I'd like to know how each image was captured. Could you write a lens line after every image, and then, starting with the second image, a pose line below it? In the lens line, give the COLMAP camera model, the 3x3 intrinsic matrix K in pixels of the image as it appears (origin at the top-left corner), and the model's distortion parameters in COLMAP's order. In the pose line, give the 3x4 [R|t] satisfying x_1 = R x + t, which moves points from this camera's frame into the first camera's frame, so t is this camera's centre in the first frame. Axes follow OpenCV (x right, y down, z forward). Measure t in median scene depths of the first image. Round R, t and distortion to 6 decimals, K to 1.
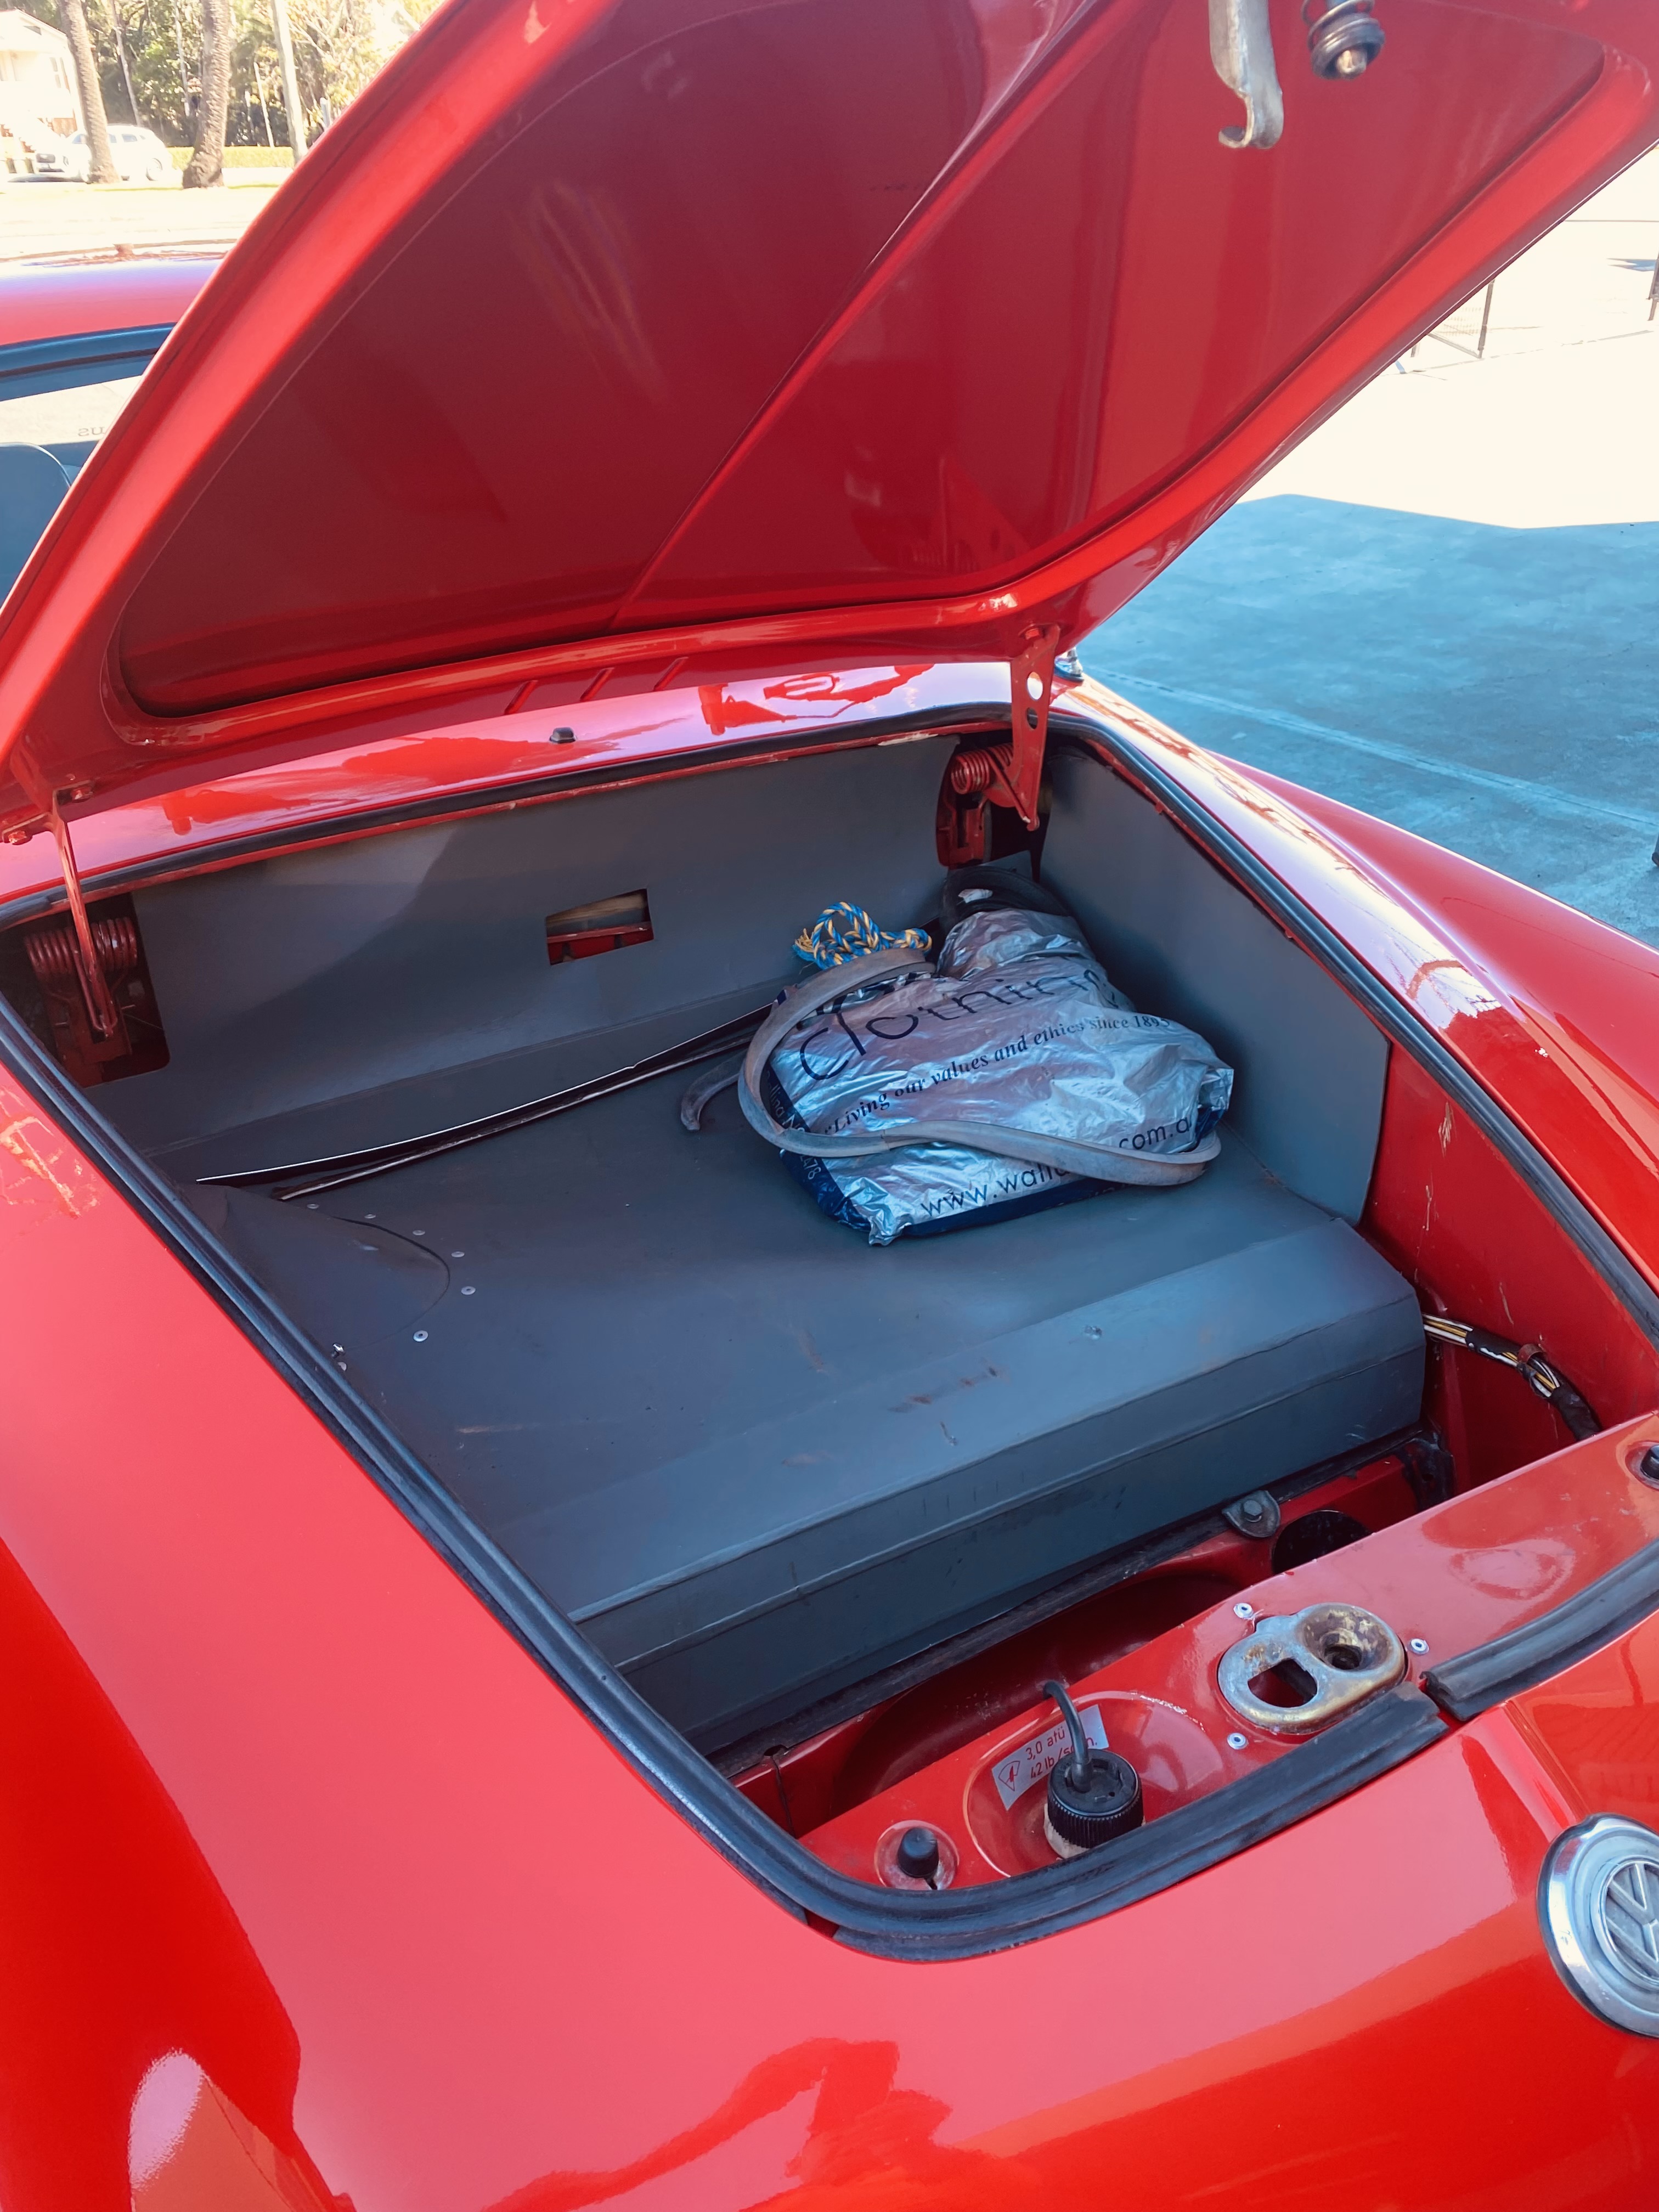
lens RADIAL K [[1662.2, 0, 831.5], [0, 1662.2, 1114.6], [0, 0, 1]] dist [0.108848, -0.180908]
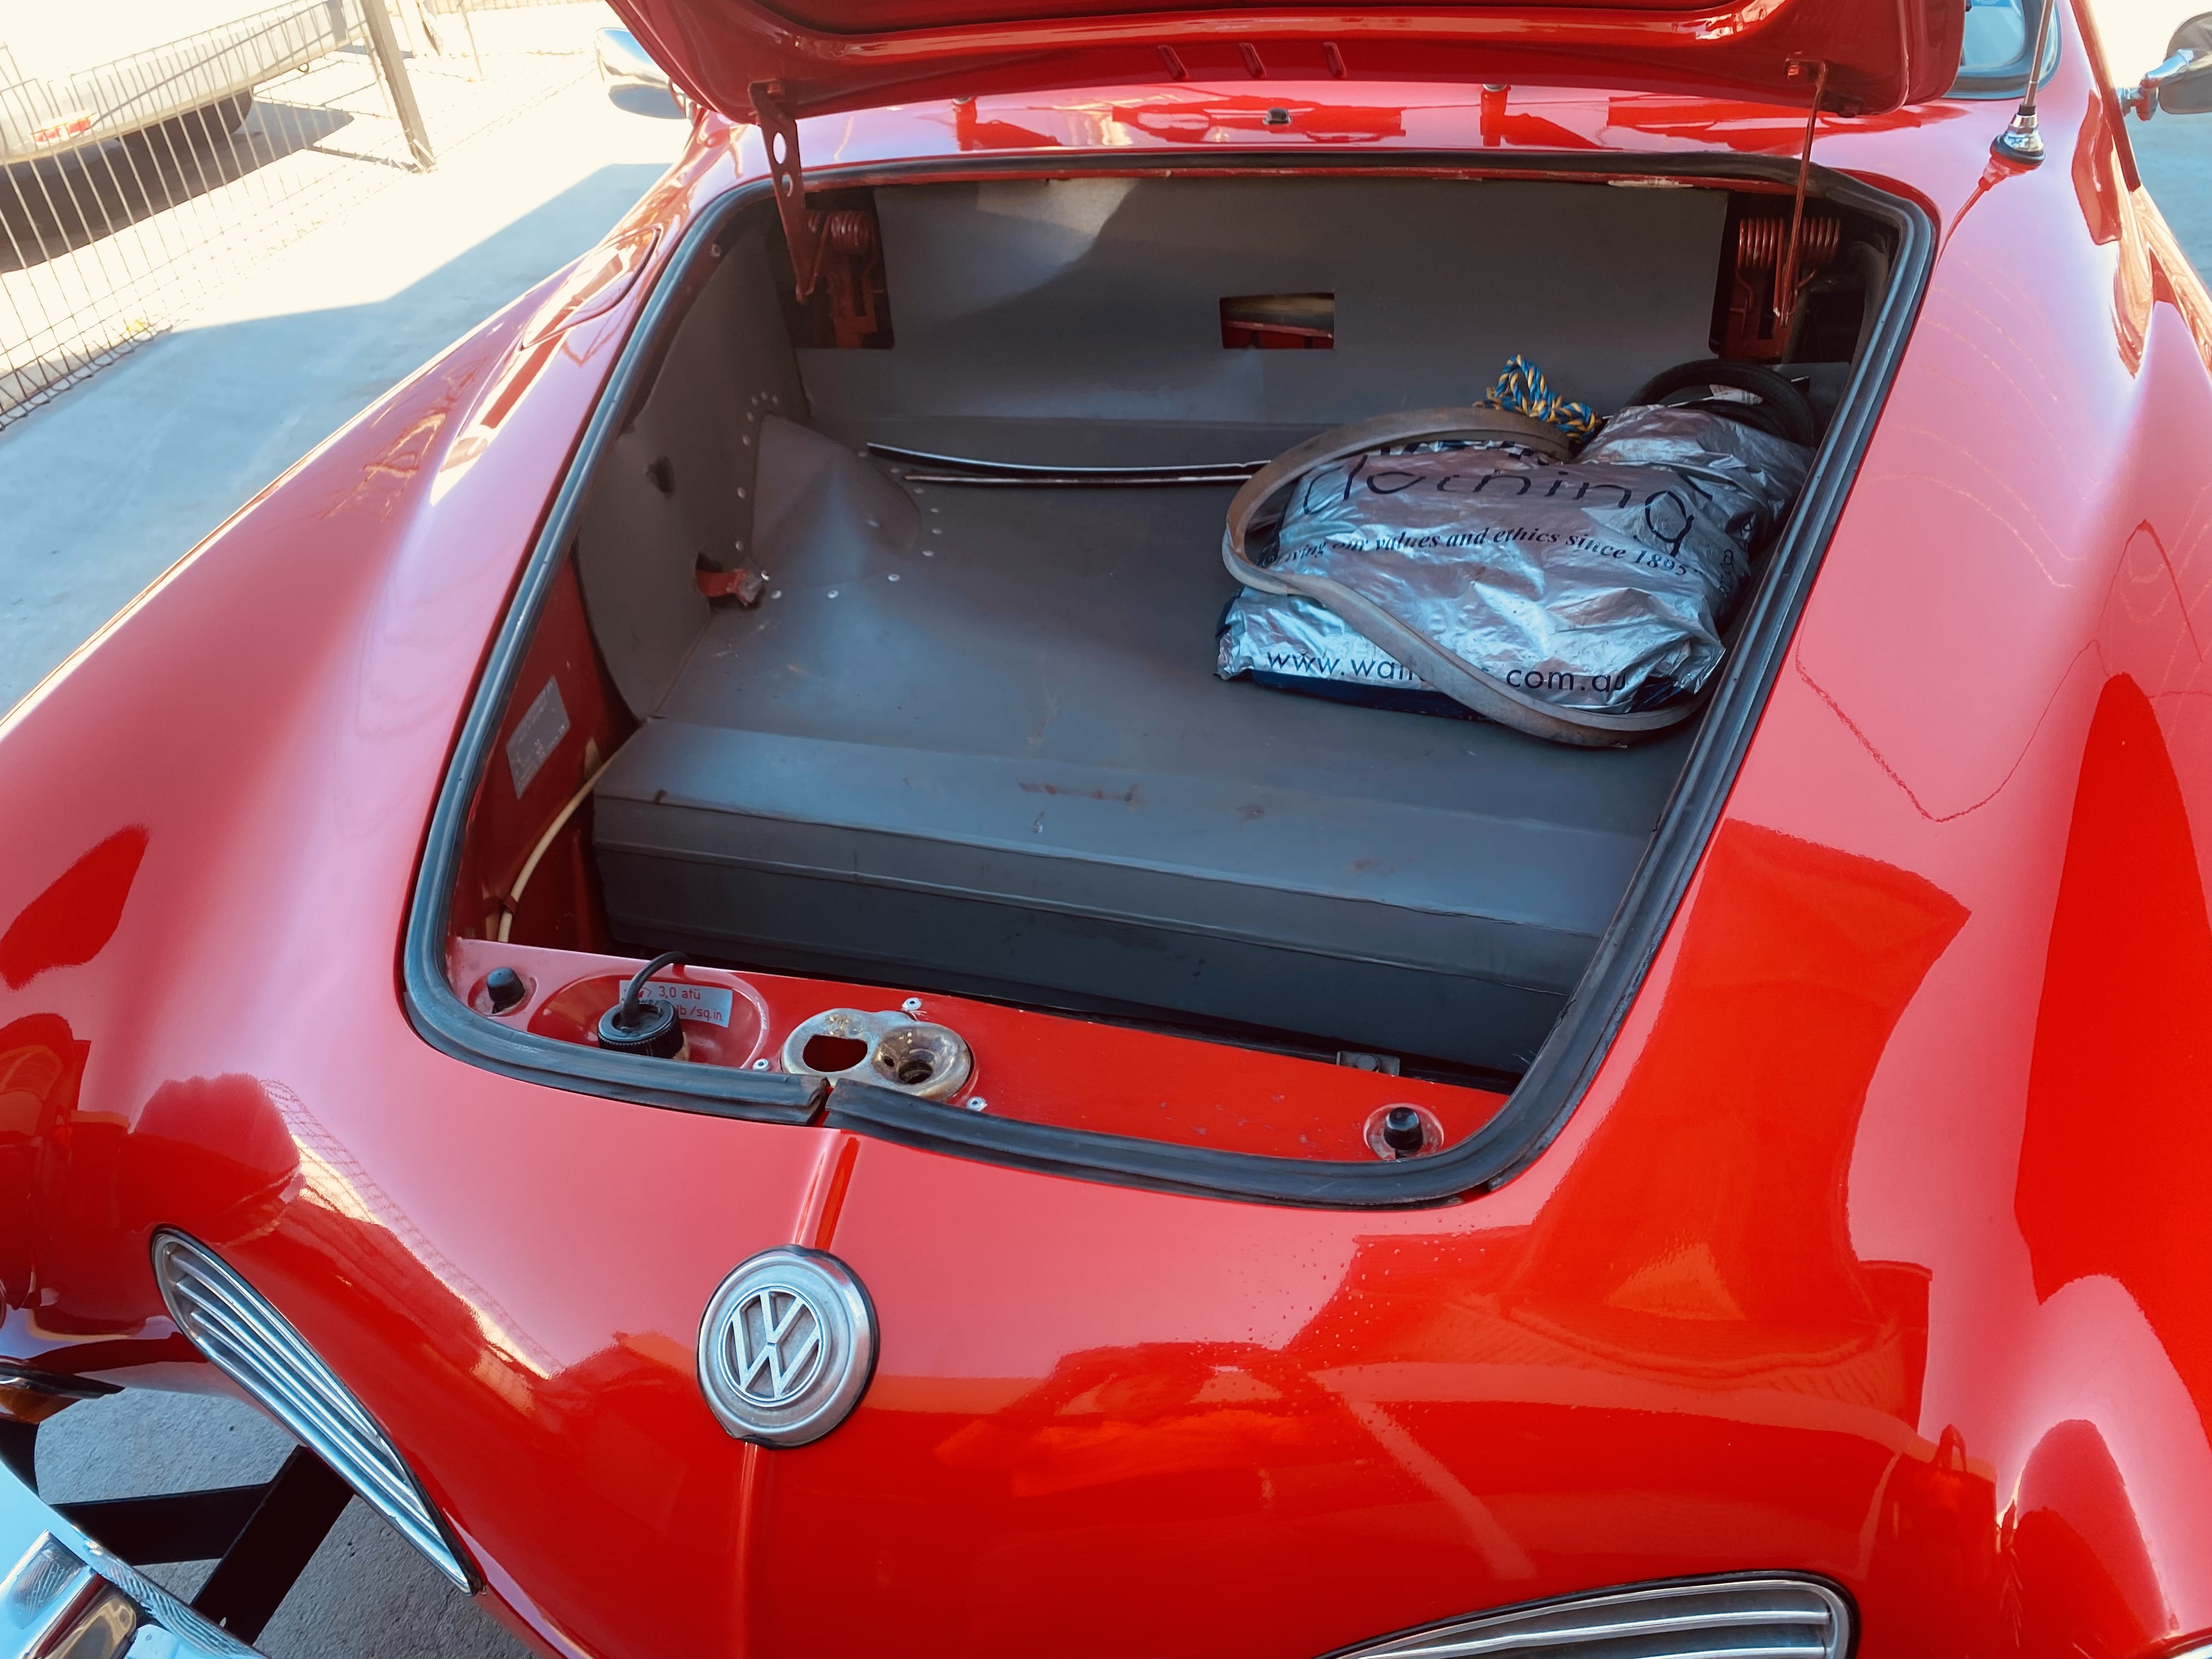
lens RADIAL K [[1662.2, 0, 1035.2], [0, 1662.2, 828.5], [0, 0, 1]] dist [0.108848, -0.180908]
pose [[0.686680, 0.403895, -0.604433, 0.570620], [-0.294054, 0.914719, 0.277168, -0.080086], [0.664833, -0.012590, 0.746886, 0.160609]]
